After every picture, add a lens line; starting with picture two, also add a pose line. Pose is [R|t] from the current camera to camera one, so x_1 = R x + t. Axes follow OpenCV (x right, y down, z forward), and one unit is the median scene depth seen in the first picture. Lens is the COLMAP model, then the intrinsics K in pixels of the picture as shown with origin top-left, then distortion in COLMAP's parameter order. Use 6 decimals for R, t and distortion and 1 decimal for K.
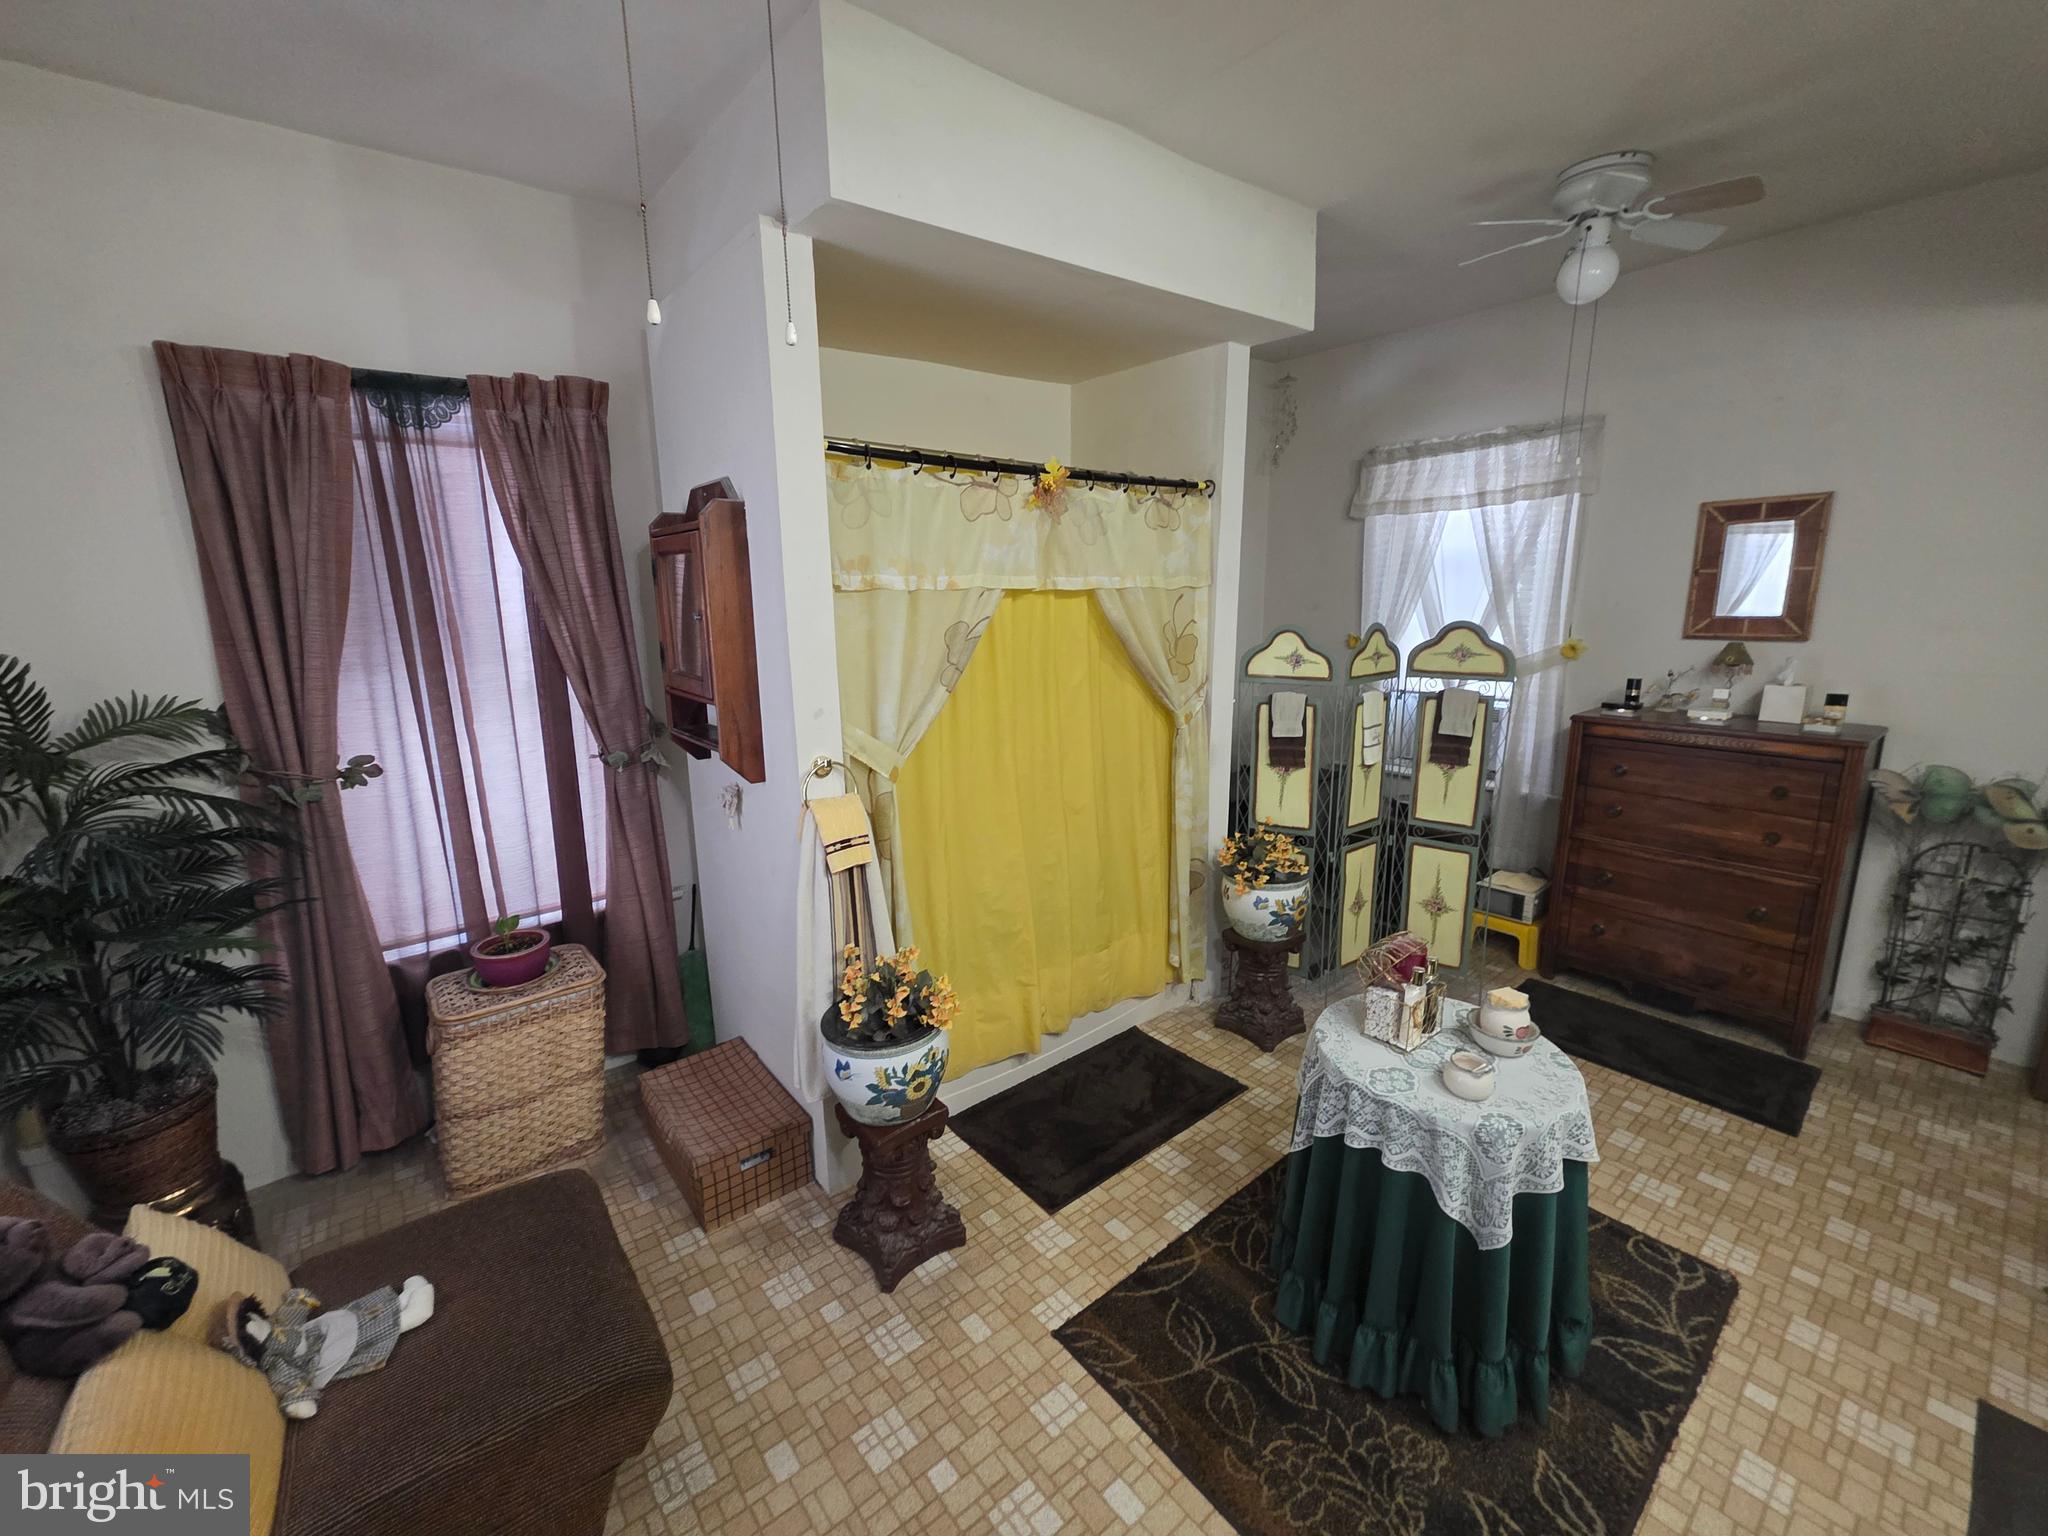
lens RADIAL K [[820.0, 0, 1019.0], [0, 820.0, 757.3], [0, 0, 1]] dist [-0.003207, 0.001601]
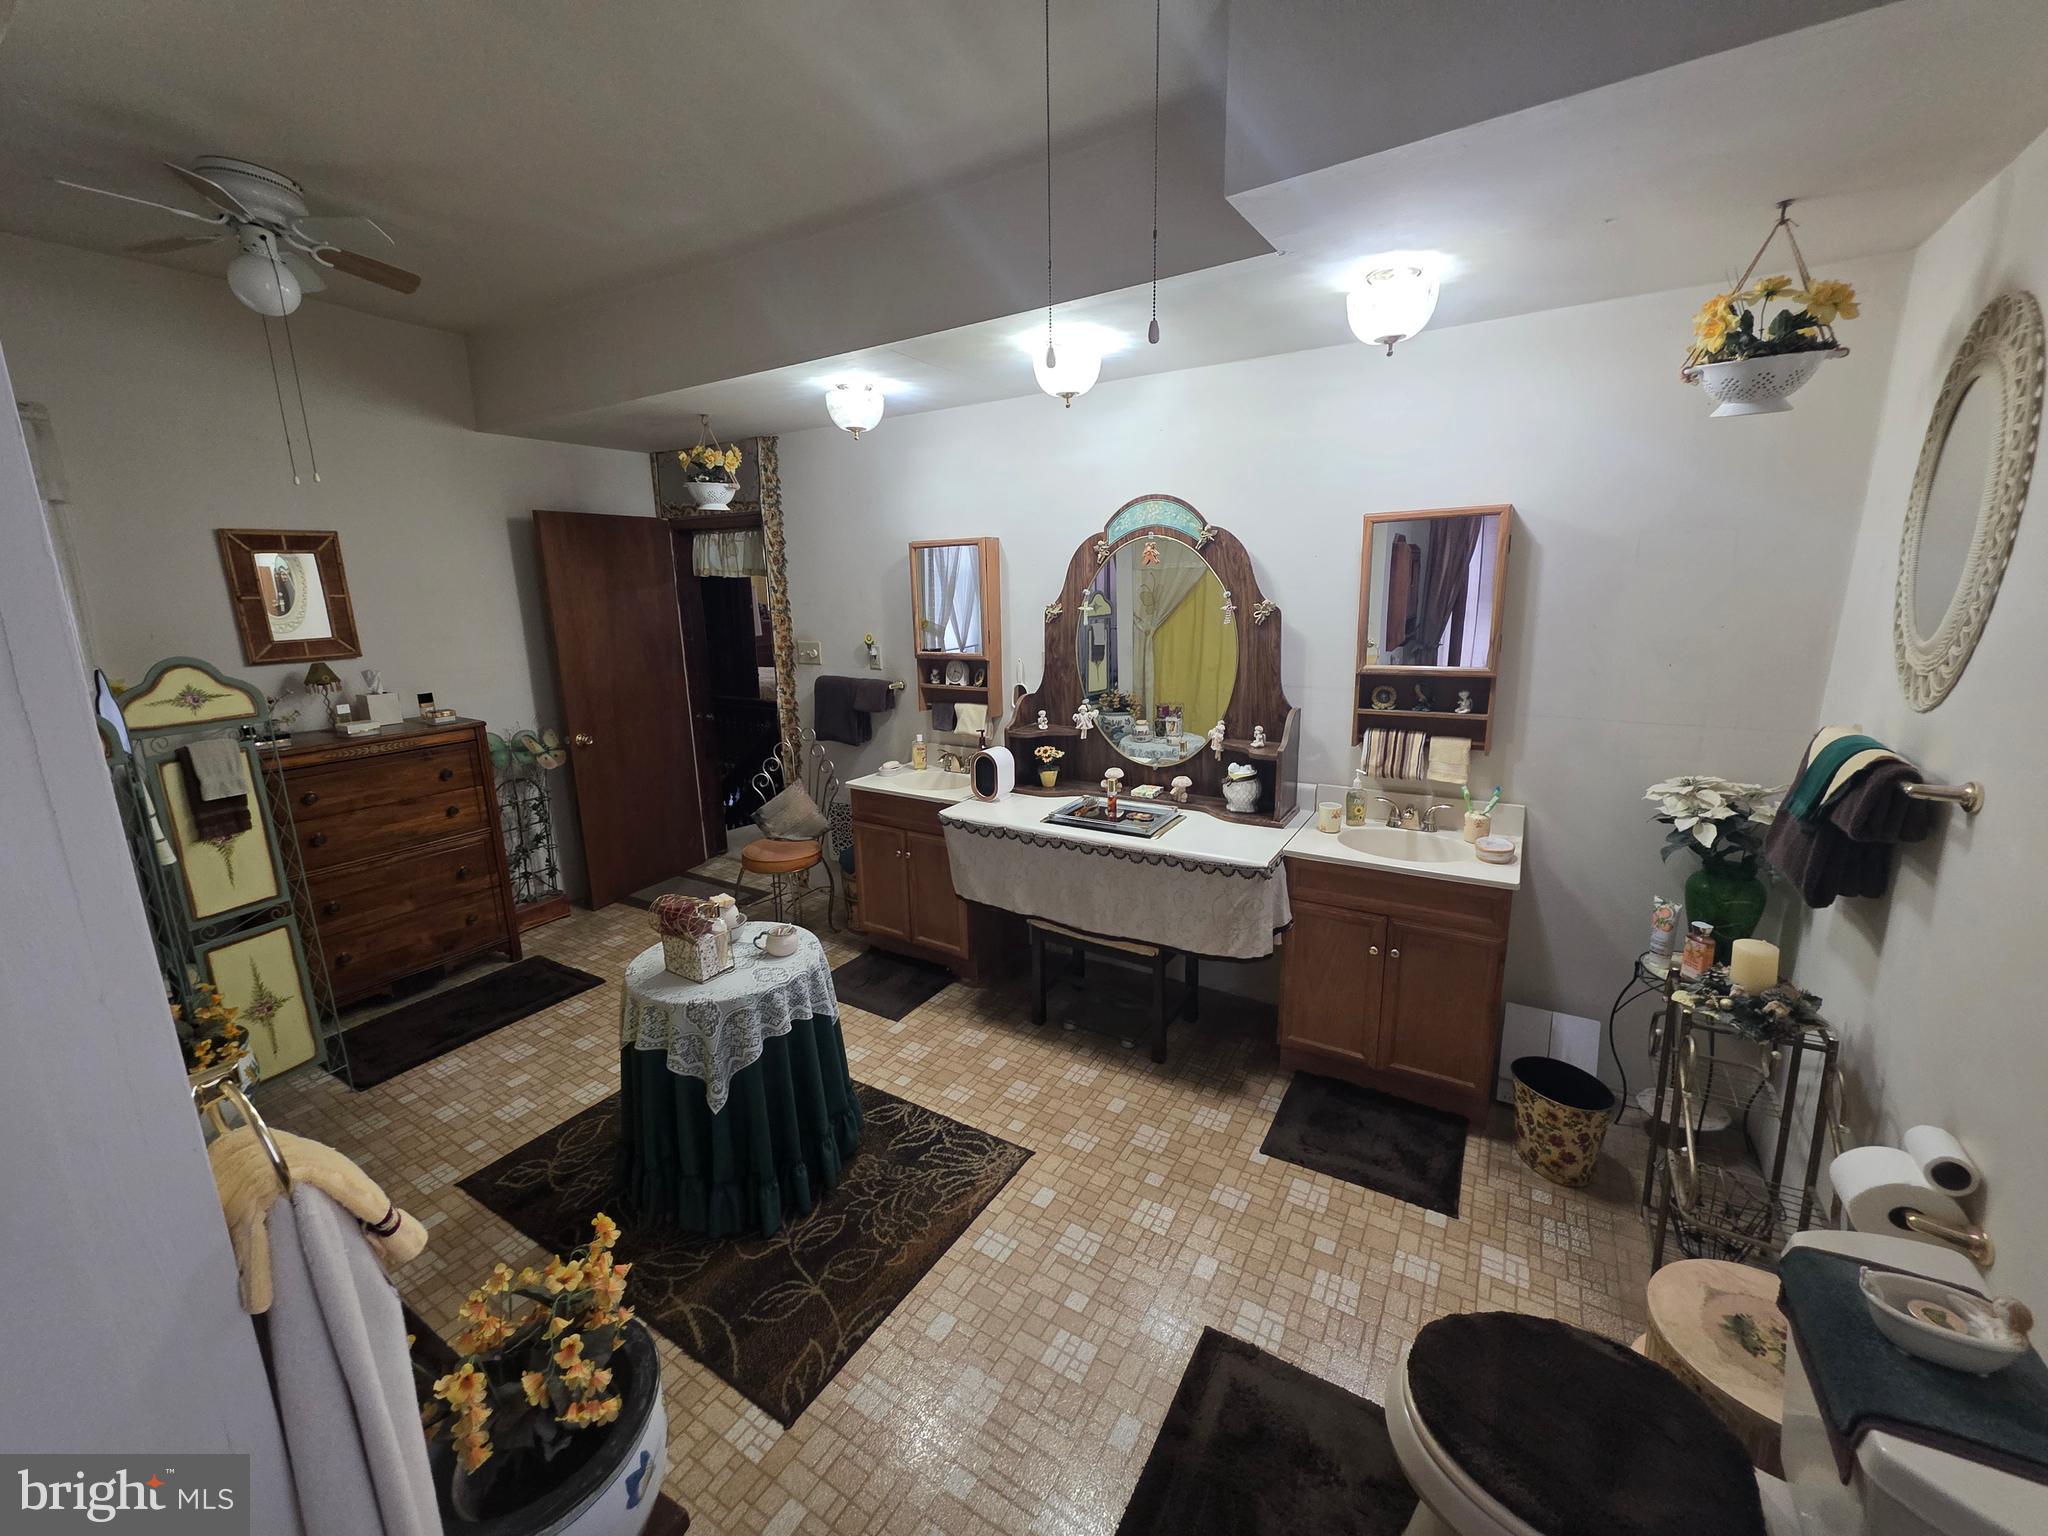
lens RADIAL K [[820.0, 0, 1007.8], [0, 820.0, 753.8], [0, 0, 1]] dist [-0.003207, 0.001601]
pose [[-0.319967, -0.170702, 0.931924, -0.569579], [0.216417, 0.944460, 0.247303, -0.125028], [-0.922380, 0.280813, -0.265253, 0.616718]]
